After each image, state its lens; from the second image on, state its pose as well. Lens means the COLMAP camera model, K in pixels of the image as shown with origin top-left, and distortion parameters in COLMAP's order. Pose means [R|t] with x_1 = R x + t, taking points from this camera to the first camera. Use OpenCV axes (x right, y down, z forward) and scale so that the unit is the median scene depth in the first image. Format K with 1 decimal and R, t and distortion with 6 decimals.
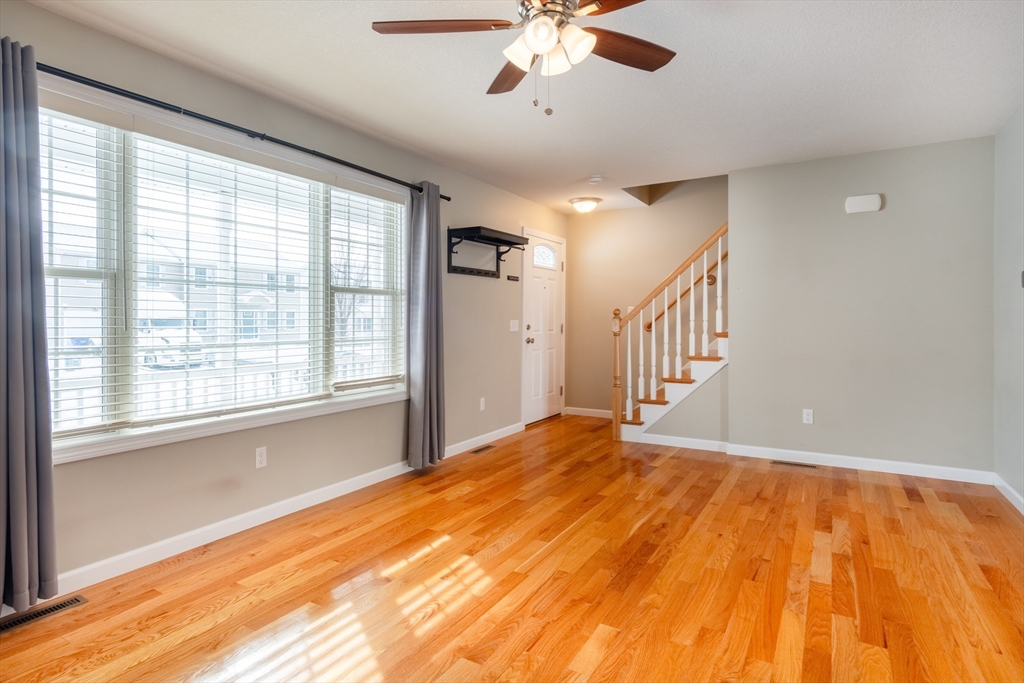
lens RADIAL K [[552.4, 0, 490.9], [0, 552.4, 321.2], [0, 0, 1]] dist [0.003326, 0.000464]
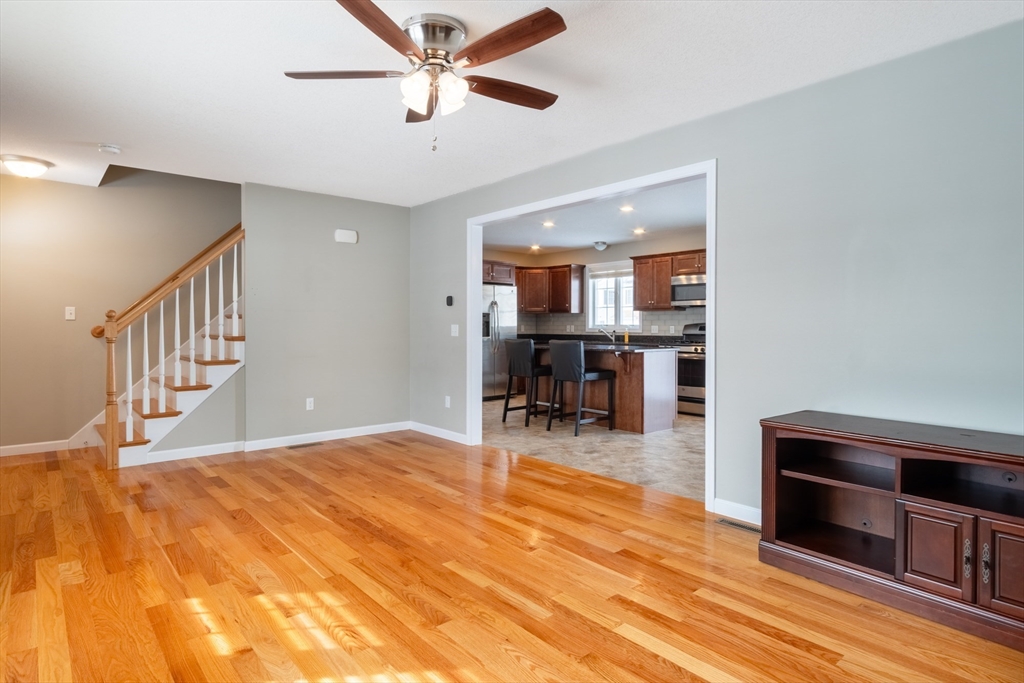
lens RADIAL K [[559.9, 0, 498.0], [0, 559.9, 330.5], [0, 0, 1]] dist [0.002088, 0.002288]
pose [[0.318135, -0.007351, 0.948017, -0.612103], [-0.000691, 0.999968, 0.007985, 0.001660], [-0.948045, -0.003195, 0.318120, 0.297693]]
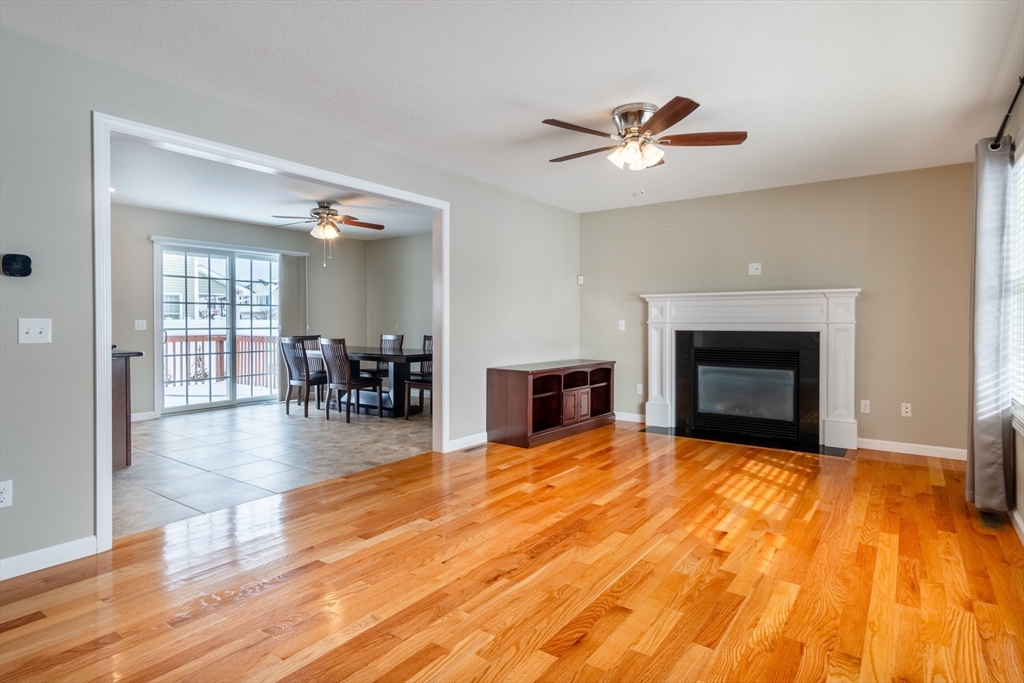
lens RADIAL K [[546.6, 0, 514.6], [0, 546.6, 329.7], [0, 0, 1]] dist [0.004937, 0.000083]
pose [[-0.997270, -0.001144, 0.073834, 0.212855], [0.000196, 0.999836, 0.018135, -0.000297], [-0.073843, 0.018100, -0.997106, 1.650056]]
